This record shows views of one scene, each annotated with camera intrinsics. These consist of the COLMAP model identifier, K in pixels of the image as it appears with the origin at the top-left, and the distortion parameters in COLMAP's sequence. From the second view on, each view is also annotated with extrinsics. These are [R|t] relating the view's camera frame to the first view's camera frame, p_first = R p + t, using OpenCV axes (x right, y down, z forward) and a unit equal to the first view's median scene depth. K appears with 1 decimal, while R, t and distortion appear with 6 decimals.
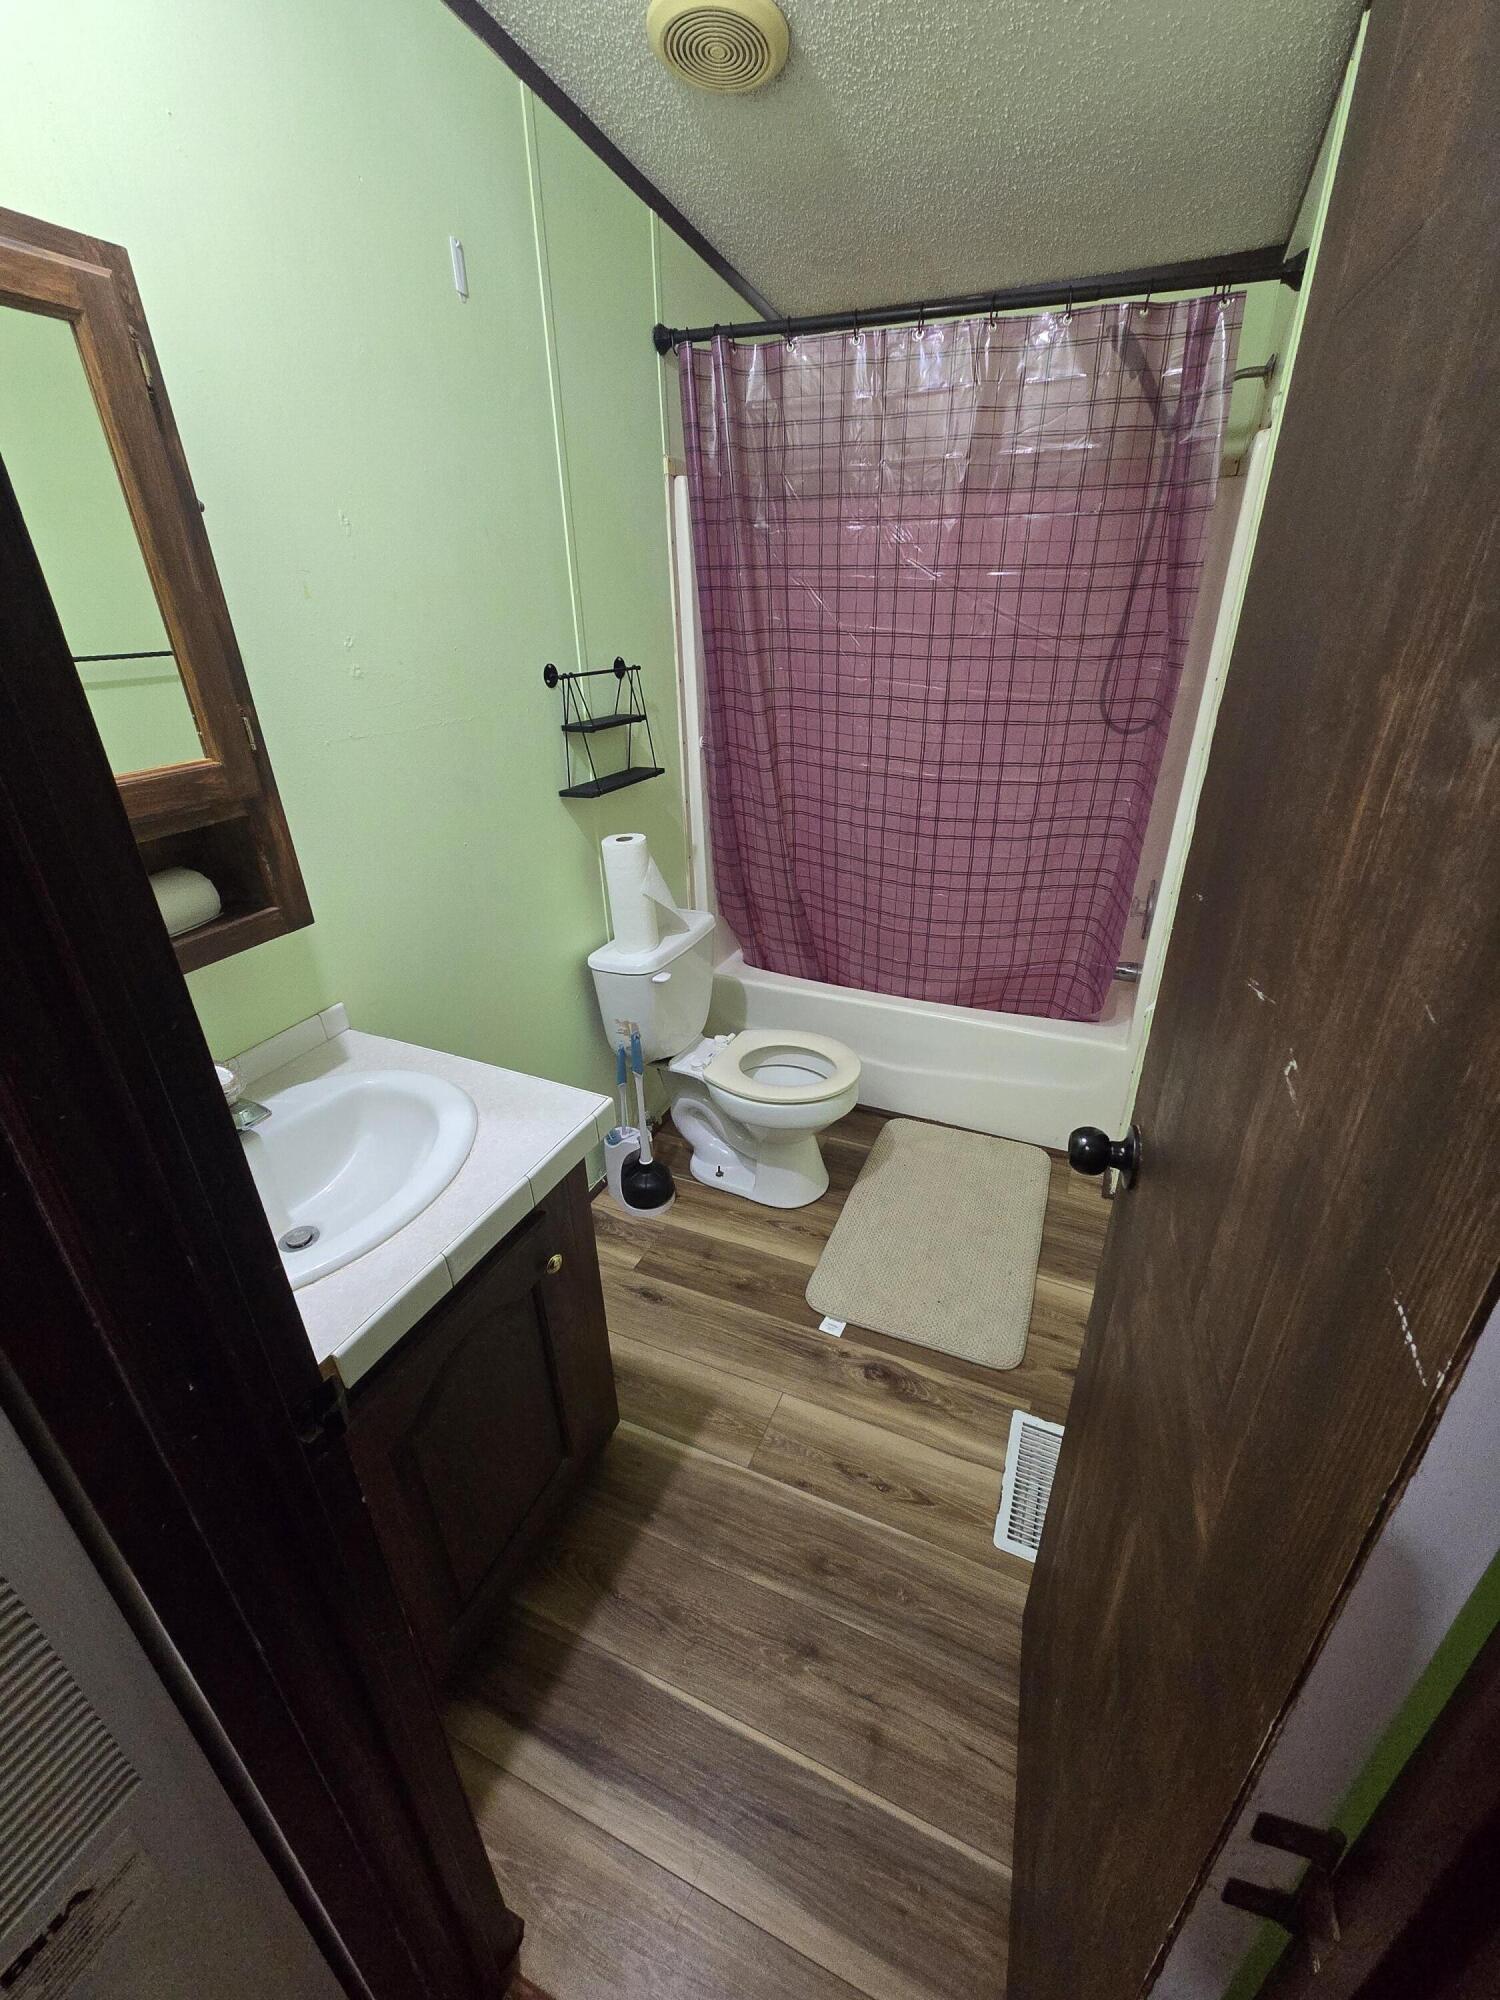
lens RADIAL K [[829.2, 0, 766.3], [0, 829.2, 1002.5], [0, 0, 1]] dist [0.000541, 0.000427]
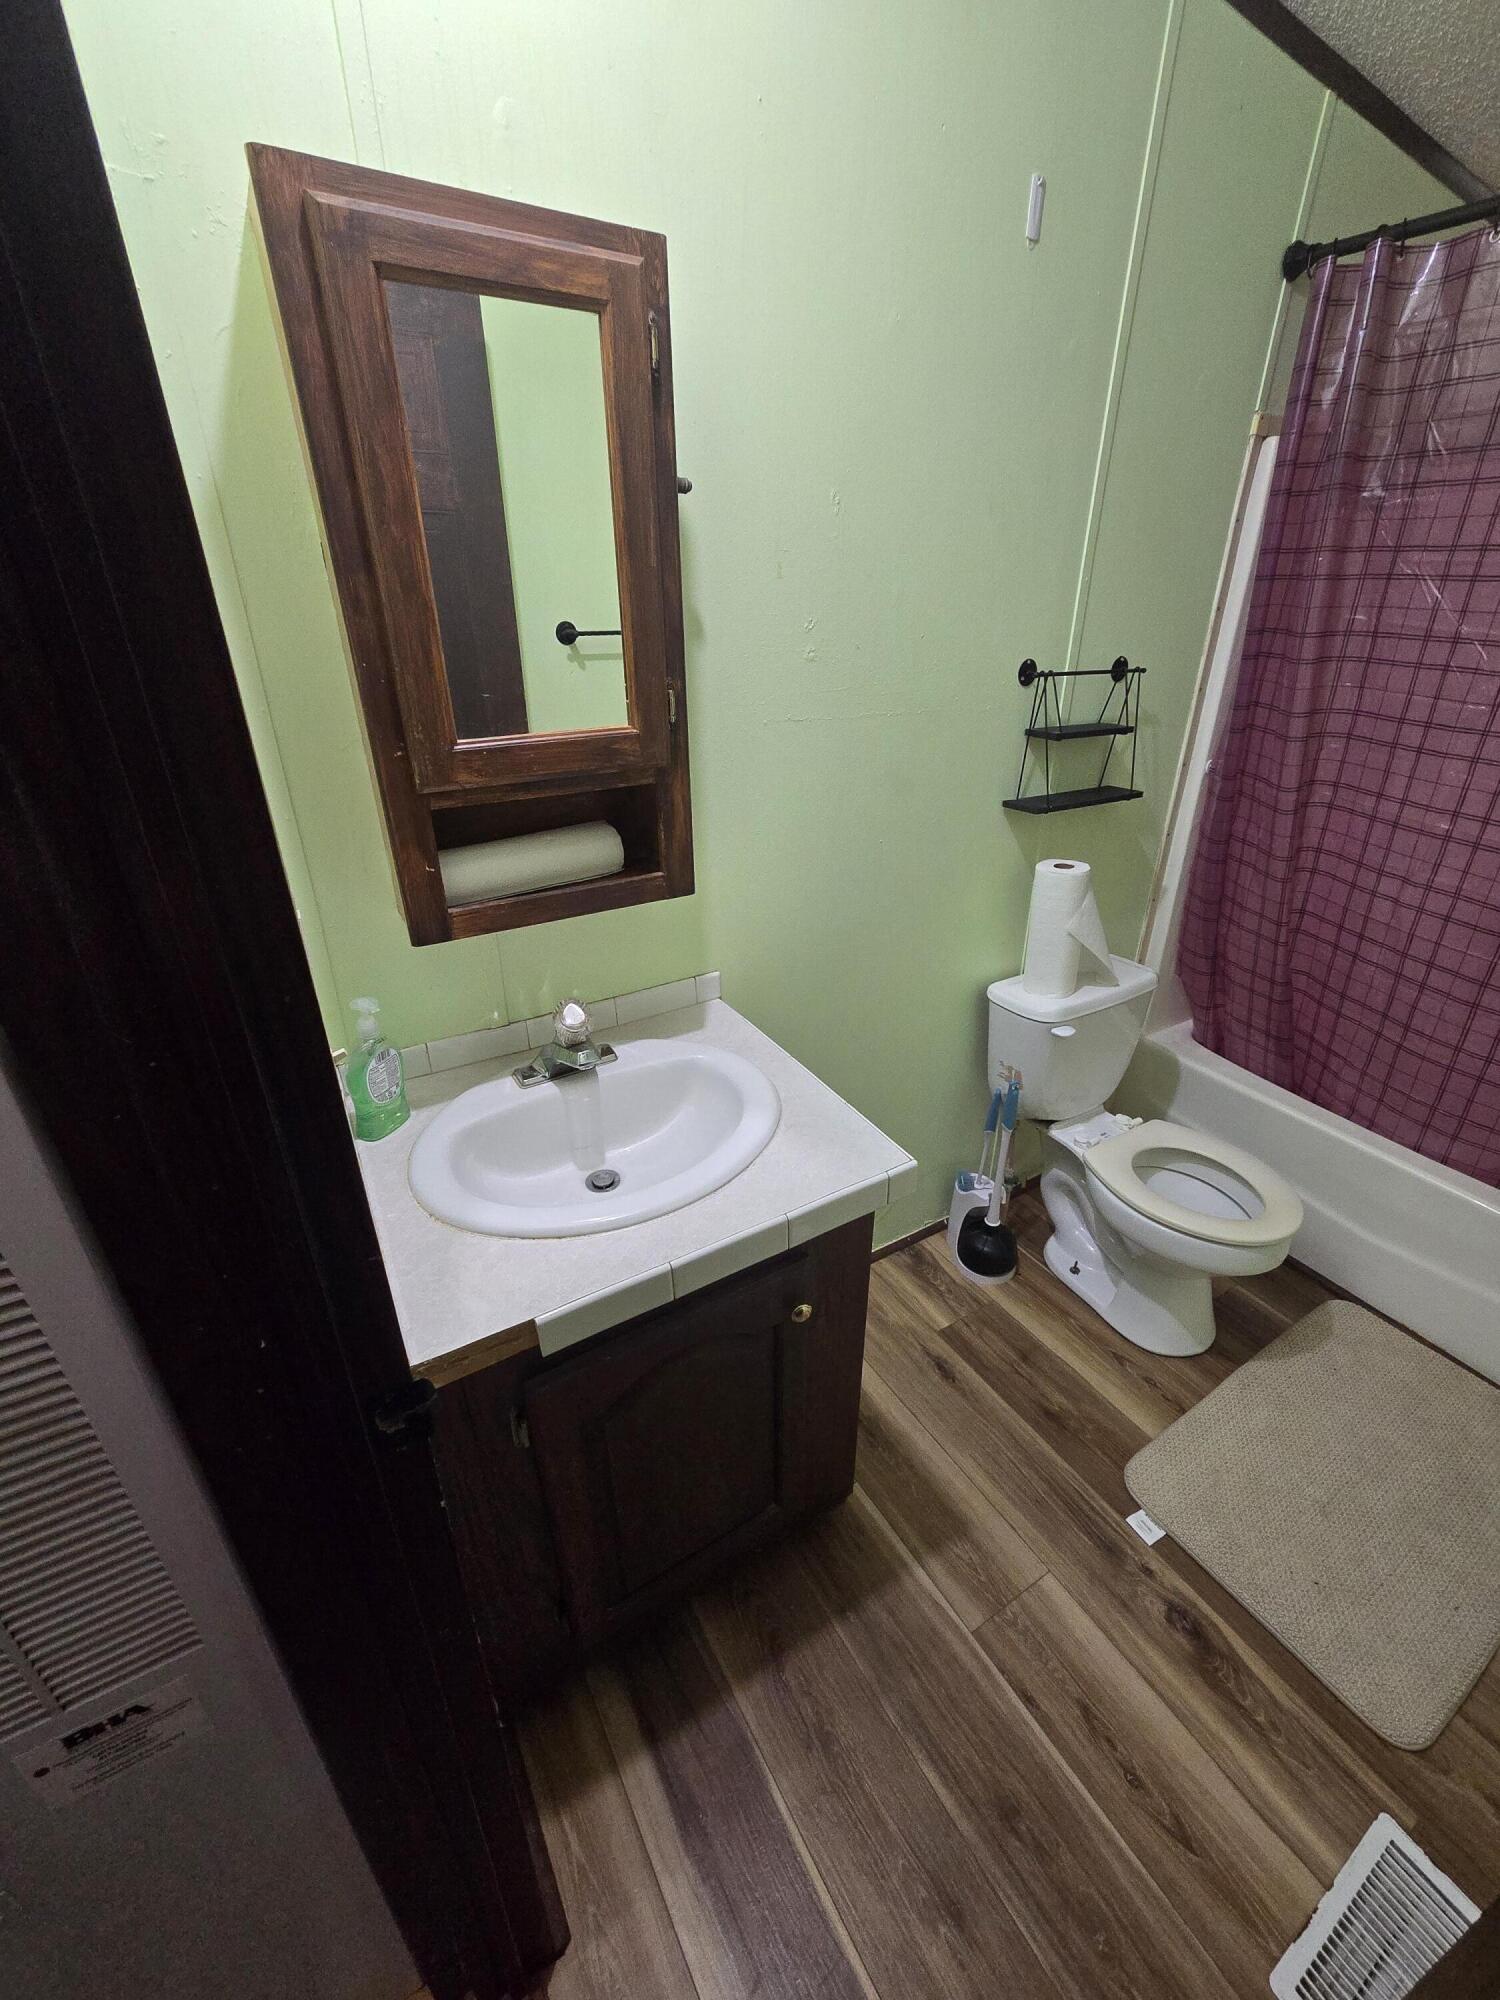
lens RADIAL K [[837.1, 0, 750.0], [0, 837.1, 1000.0], [0, 0, 1]] dist [0.000775, 0.000582]
pose [[0.815641, 0.268036, -0.512724, 0.044519], [-0.268427, 0.960373, 0.075040, -0.039366], [0.512520, 0.076423, 0.855268, 0.094690]]
